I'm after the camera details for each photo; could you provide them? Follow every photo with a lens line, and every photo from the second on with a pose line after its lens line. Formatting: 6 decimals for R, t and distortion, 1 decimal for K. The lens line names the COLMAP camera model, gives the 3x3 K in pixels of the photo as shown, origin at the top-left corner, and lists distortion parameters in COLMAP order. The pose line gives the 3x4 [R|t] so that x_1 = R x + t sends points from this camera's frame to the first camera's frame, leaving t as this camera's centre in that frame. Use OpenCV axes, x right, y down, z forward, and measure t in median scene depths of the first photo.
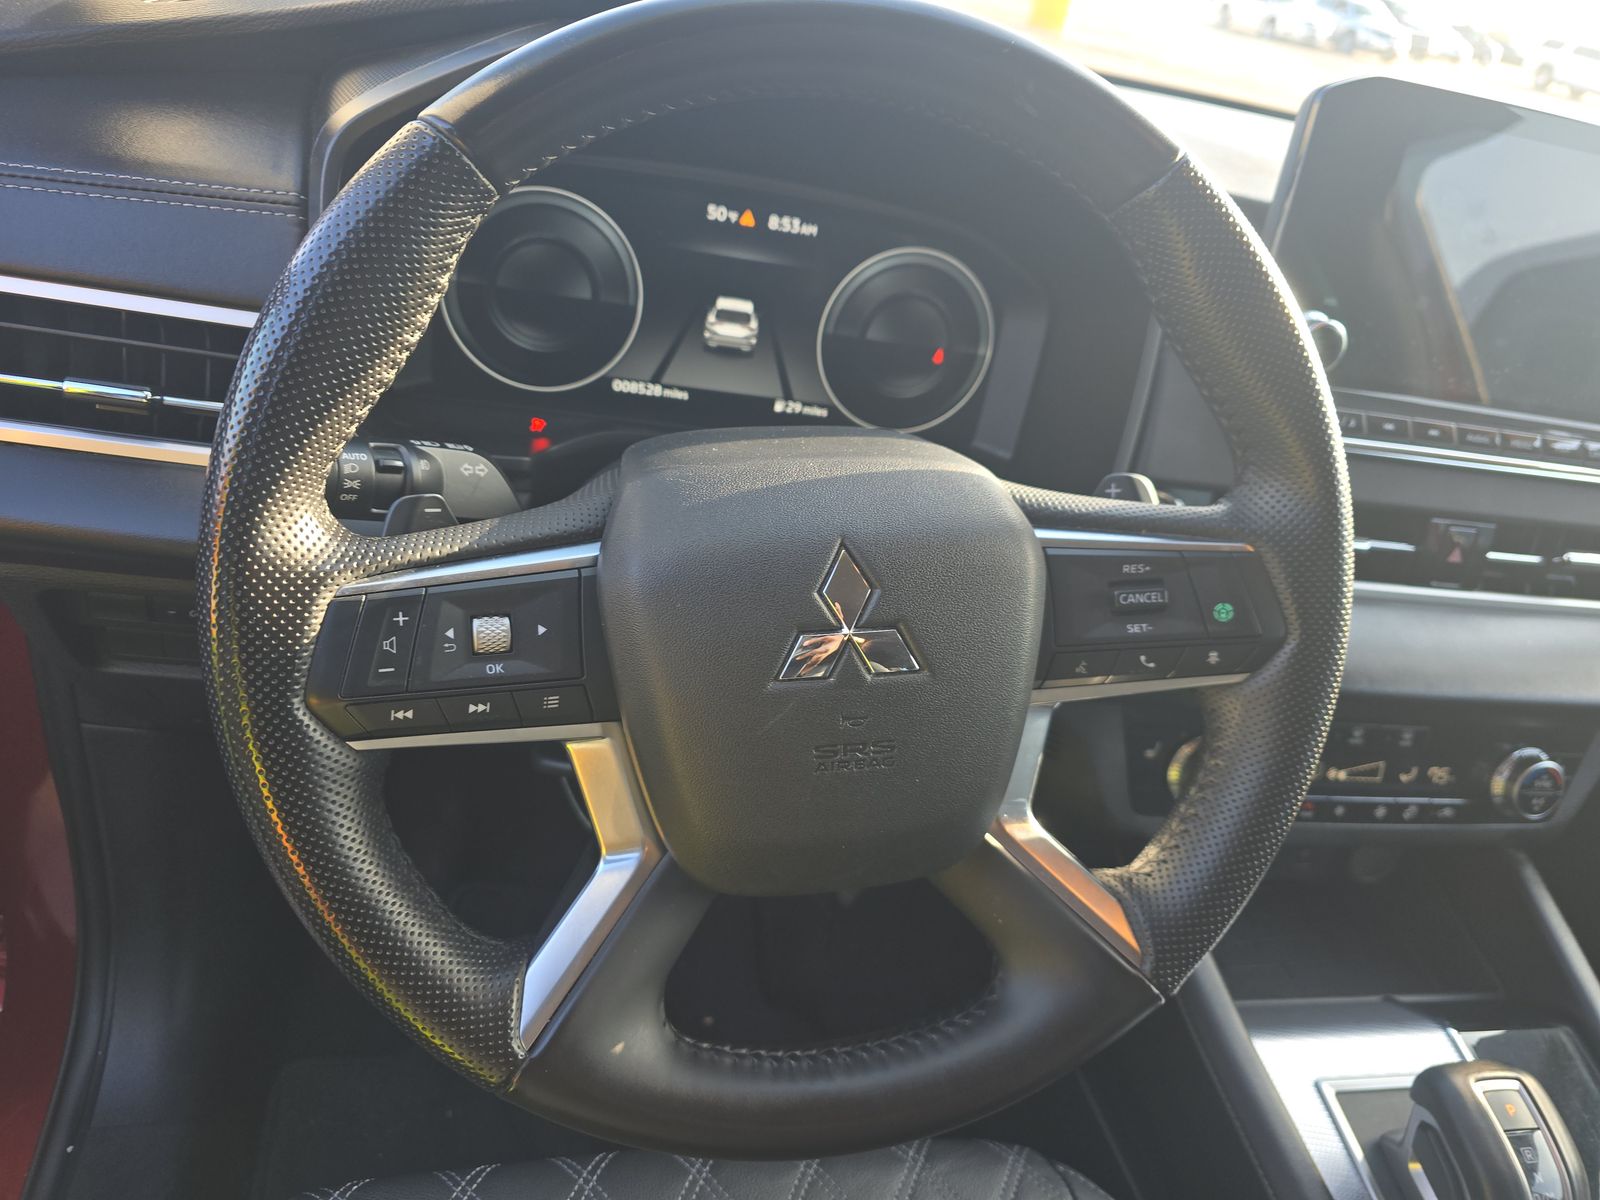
lens RADIAL K [[1095.9, 0, 794.0], [0, 1095.9, 596.2], [0, 0, 1]] dist [0.058639, -0.053852]
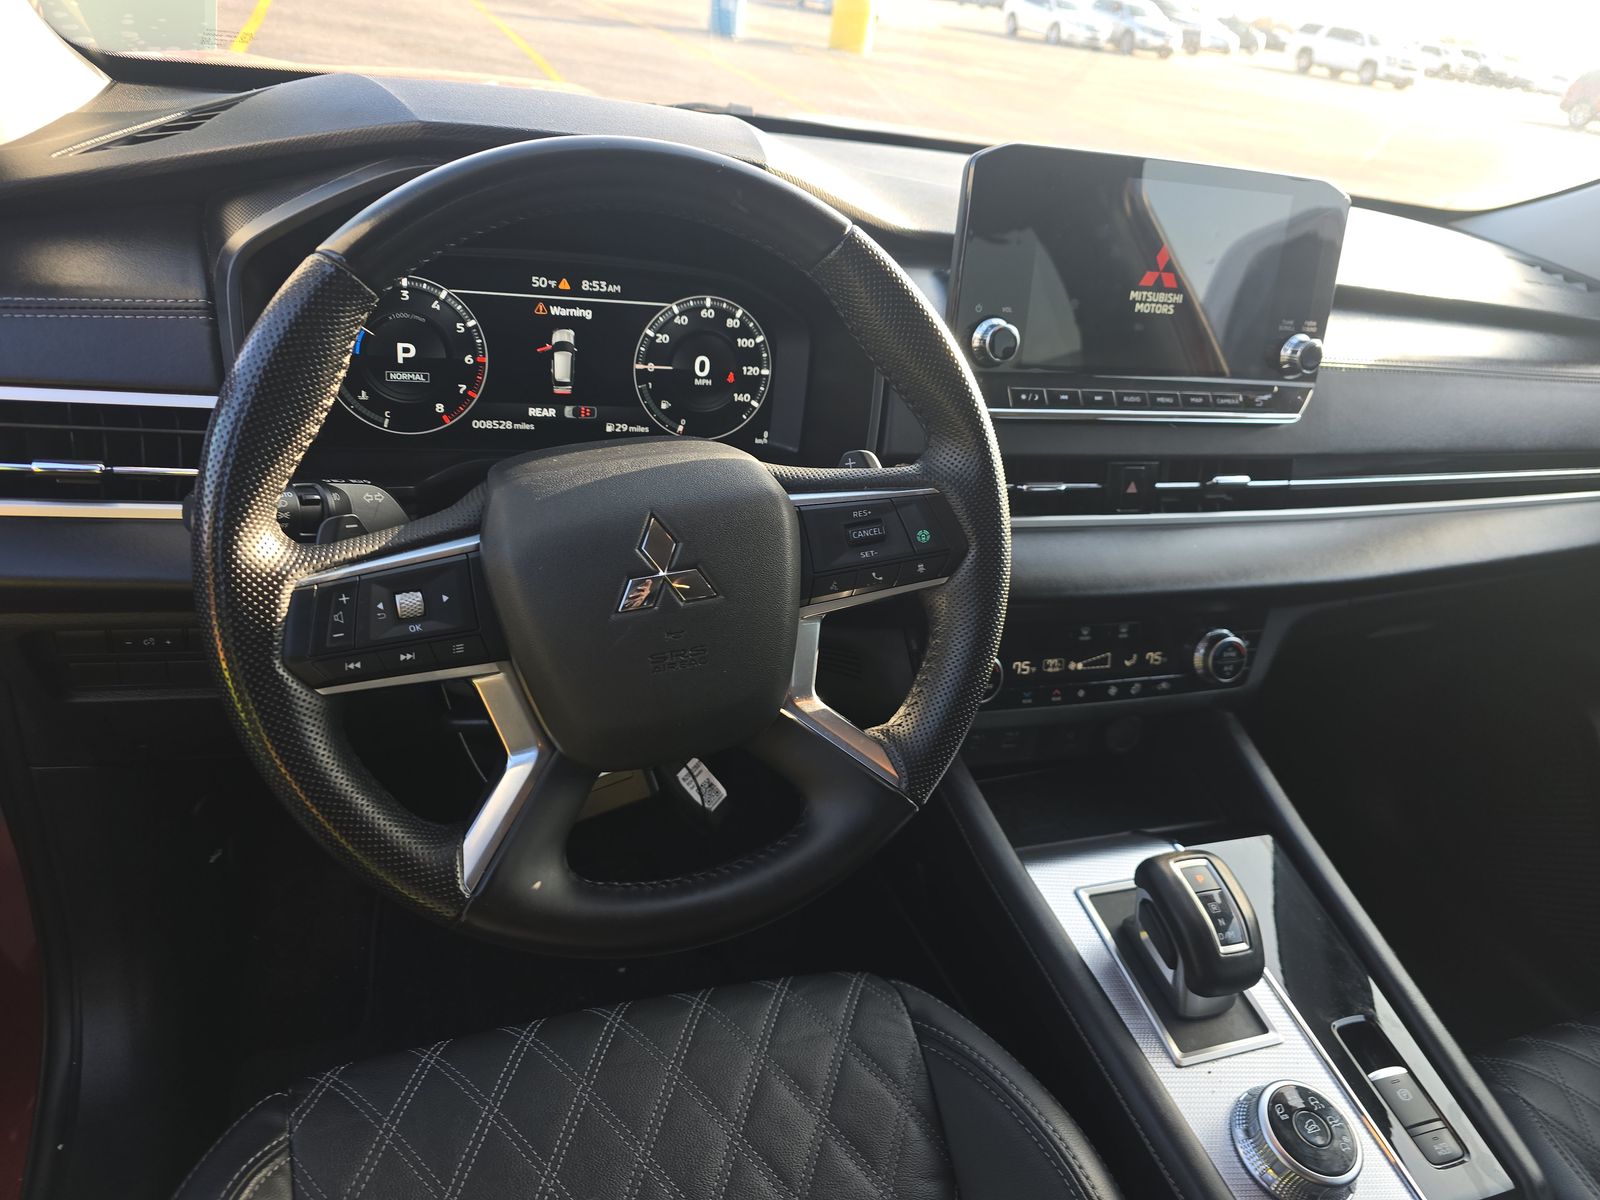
lens RADIAL K [[1095.9, 0, 800.7], [0, 1095.9, 605.5], [0, 0, 1]] dist [0.058639, -0.053852]
pose [[0.986269, -0.120234, 0.113216, 0.048835], [0.121201, 0.992627, -0.001676, 0.079918], [-0.112179, 0.015375, 0.993569, -0.375972]]
